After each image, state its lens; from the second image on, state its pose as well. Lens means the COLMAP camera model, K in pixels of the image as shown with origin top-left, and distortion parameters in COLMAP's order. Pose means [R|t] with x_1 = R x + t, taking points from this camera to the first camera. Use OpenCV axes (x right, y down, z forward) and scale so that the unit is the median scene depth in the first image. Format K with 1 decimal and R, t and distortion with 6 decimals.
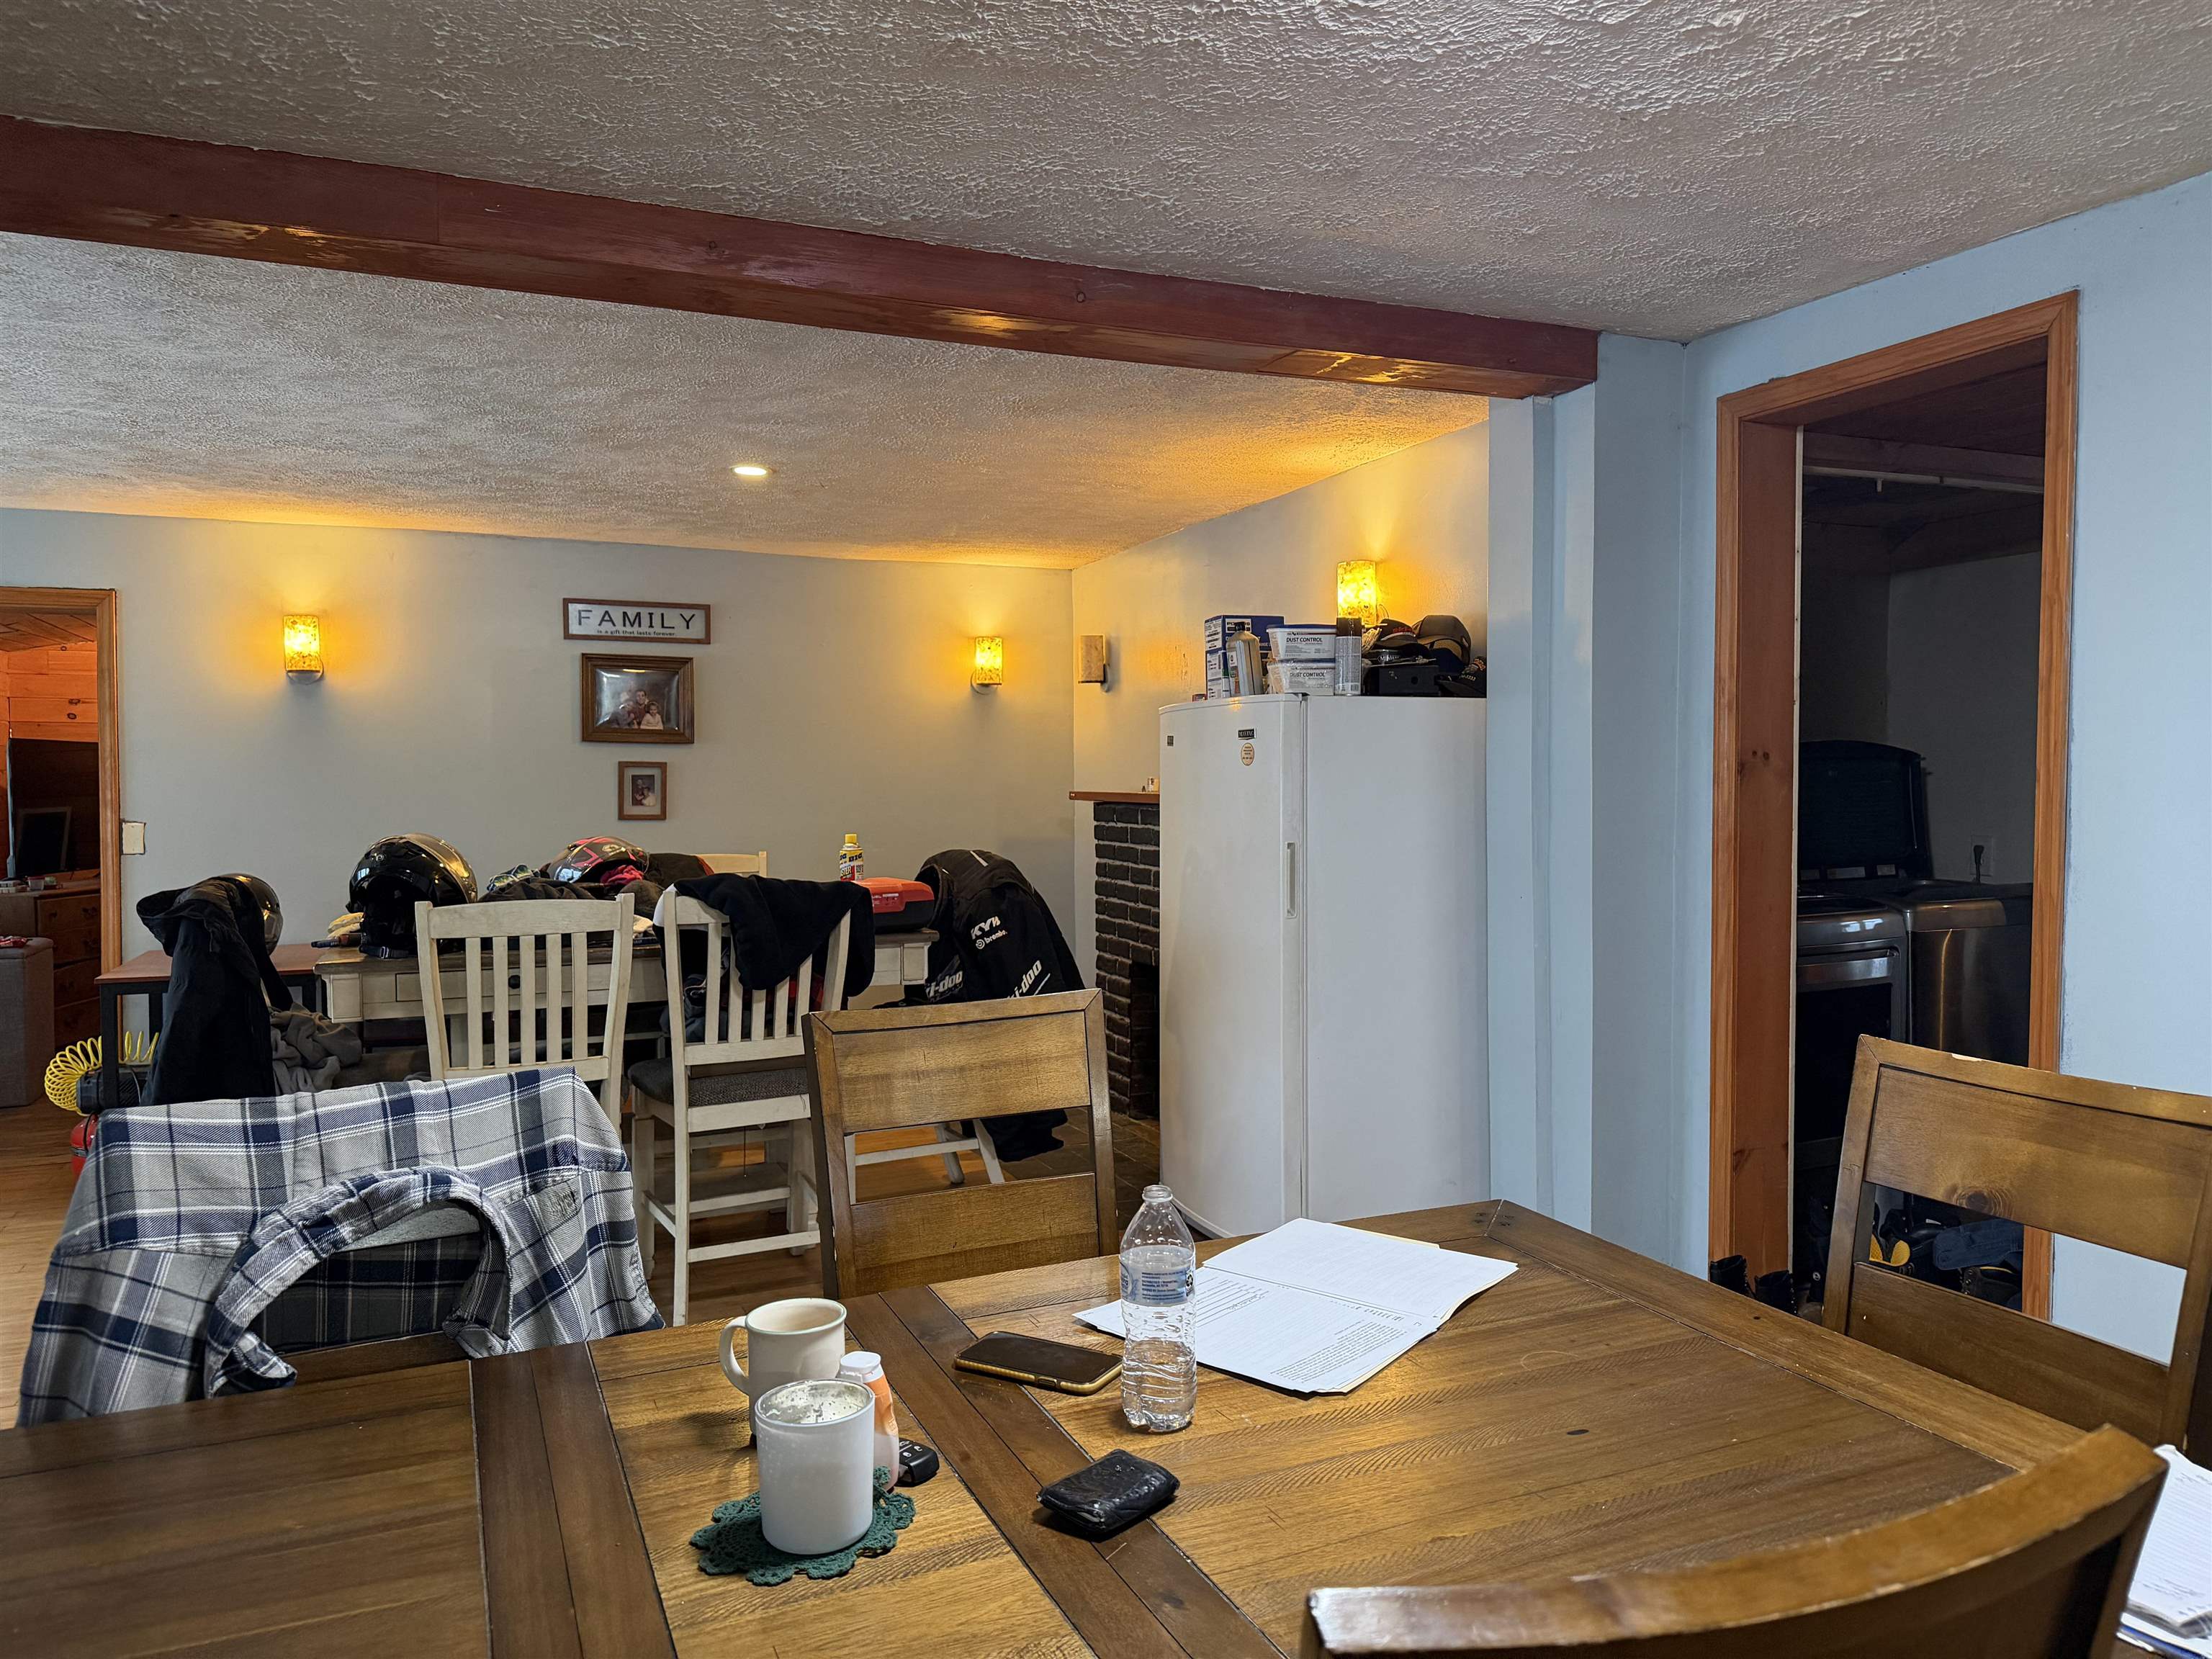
lens RADIAL K [[1546.9, 0, 1112.7], [0, 1546.9, 836.7], [0, 0, 1]] dist [0.079306, -0.102799]
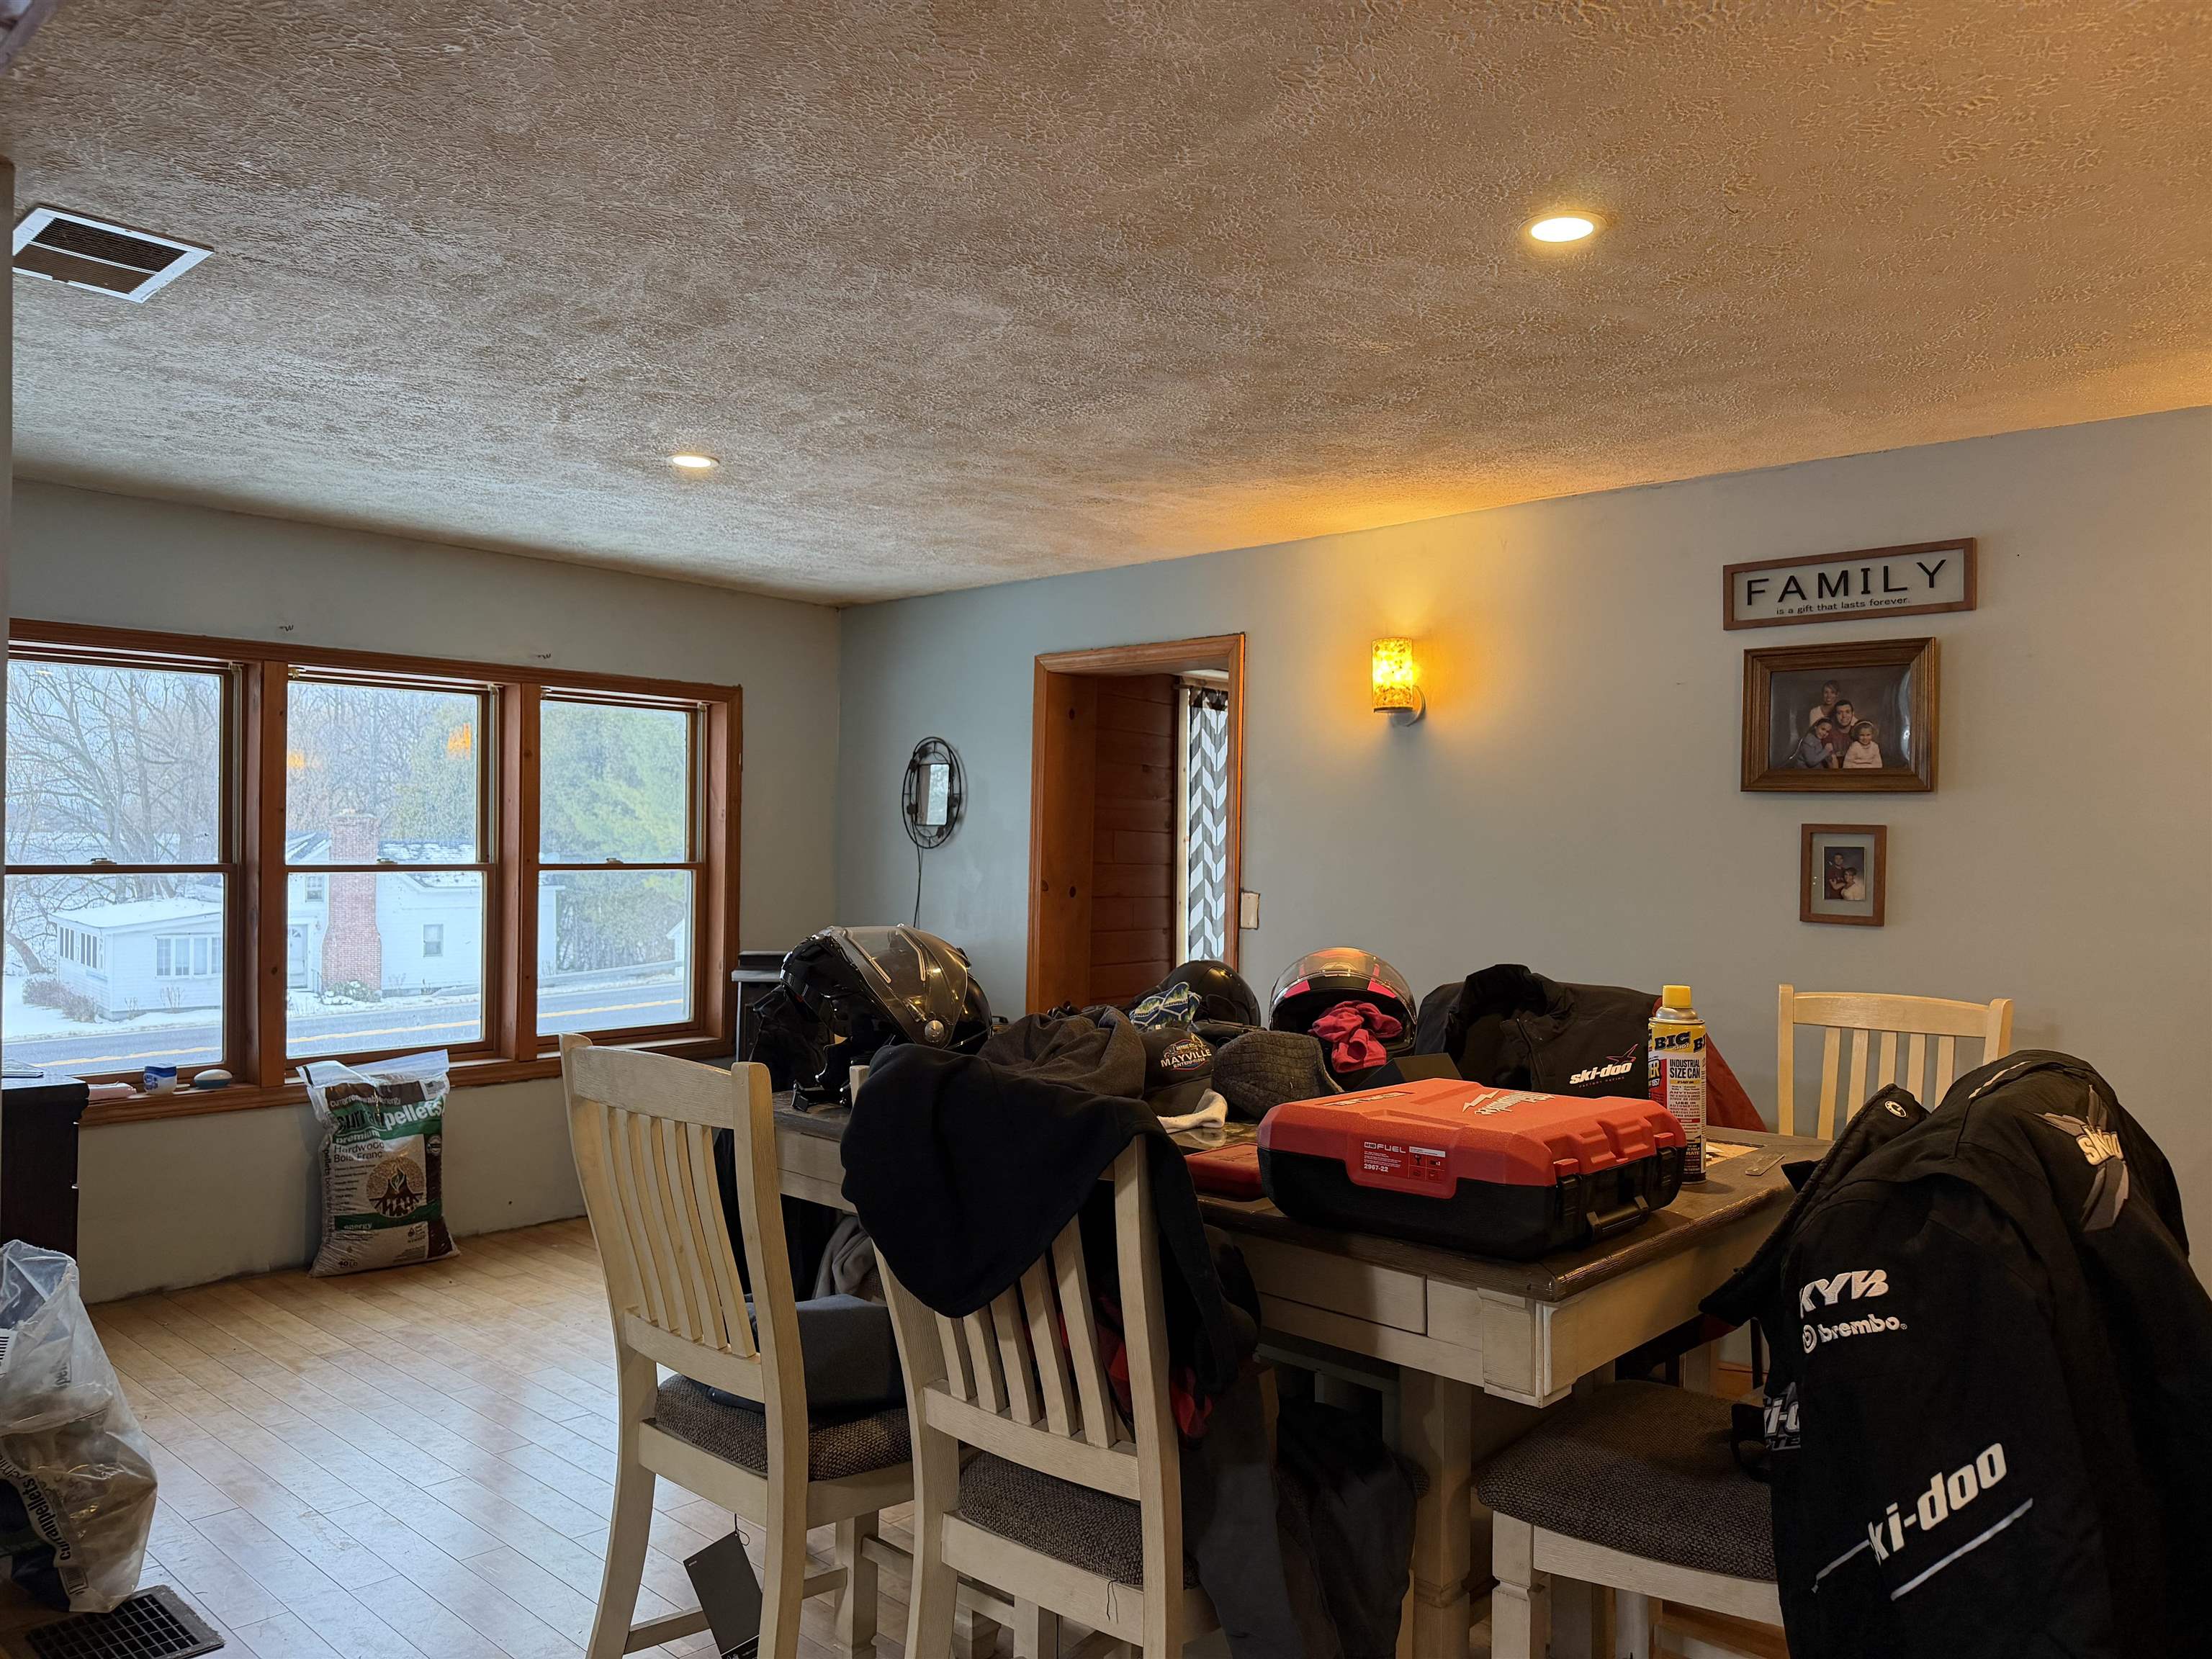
lens RADIAL K [[1546.9, 0, 1112.7], [0, 1546.9, 836.7], [0, 0, 1]] dist [0.079306, -0.102799]
pose [[0.408394, 0.007608, -0.912774, 0.184731], [-0.050390, 0.998628, -0.014222, -0.032340], [0.911414, 0.051803, 0.408217, 0.768939]]
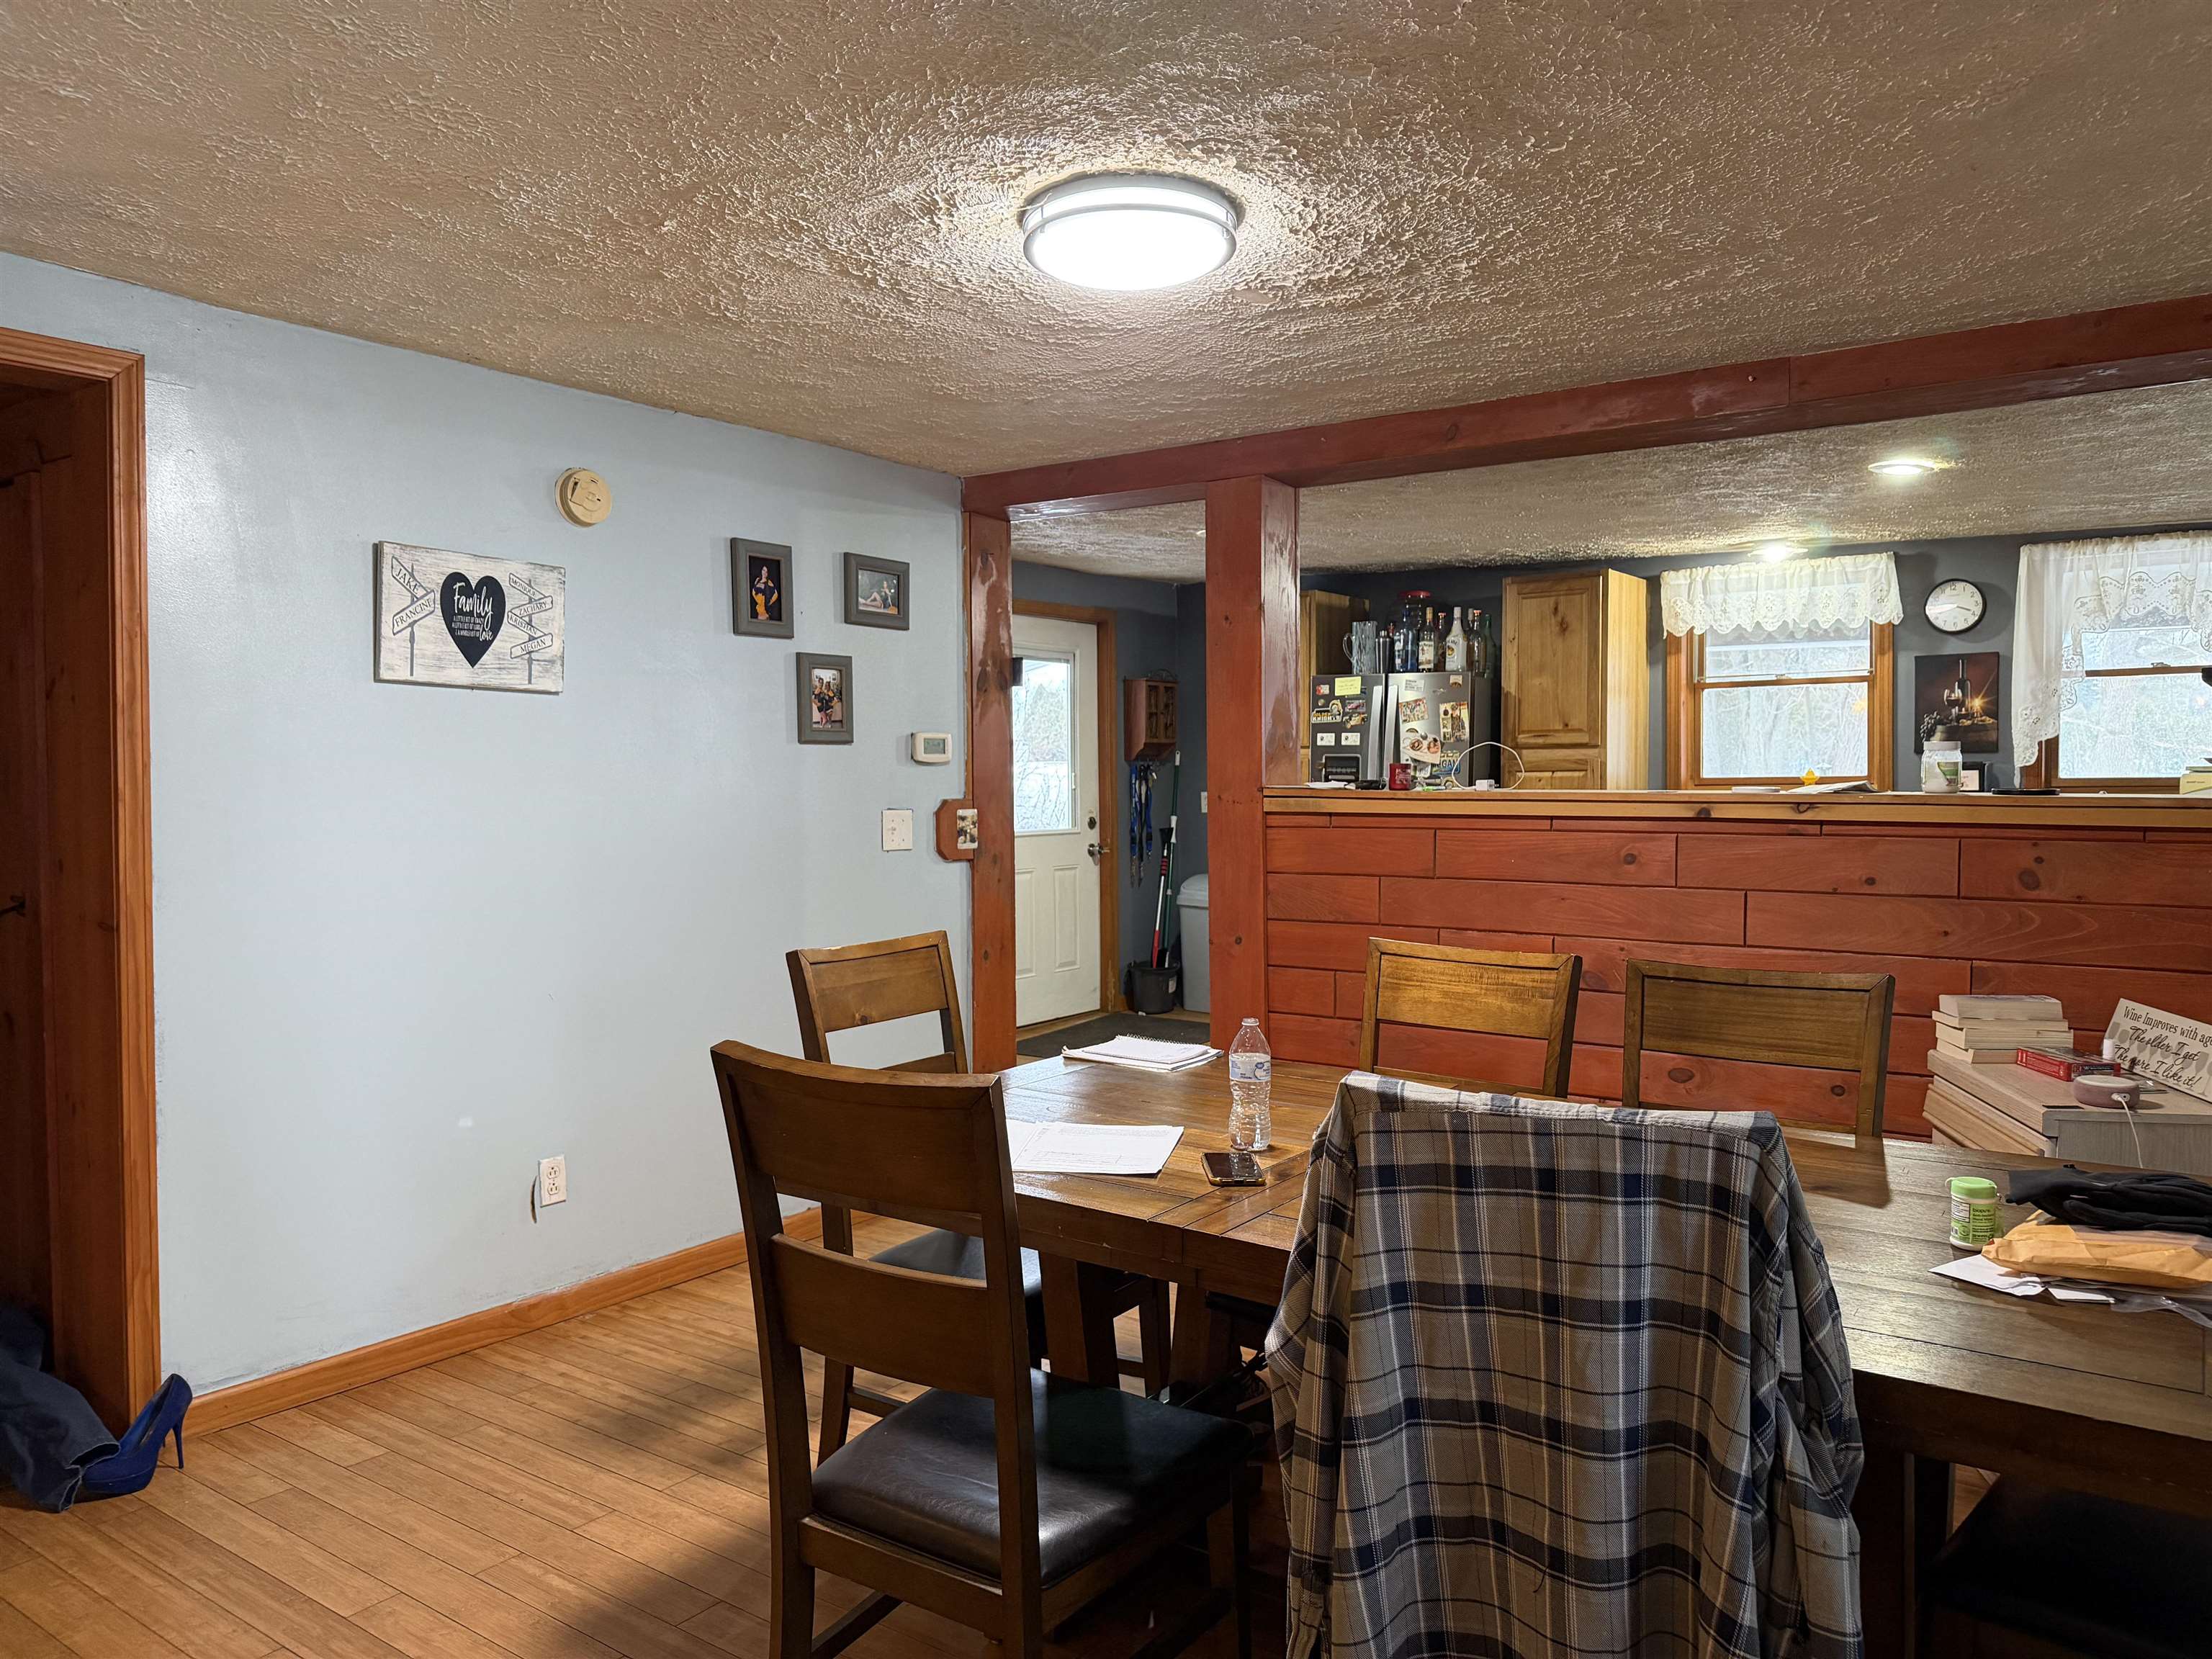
lens RADIAL K [[1528.3, 0, 1108.8], [0, 1528.3, 844.7], [0, 0, 1]] dist [0.149166, -0.267483]
pose [[-0.519283, -0.030550, 0.854056, -0.452414], [0.041717, 0.997263, 0.061038, -0.029044], [-0.853584, 0.067325, -0.516587, 0.675078]]
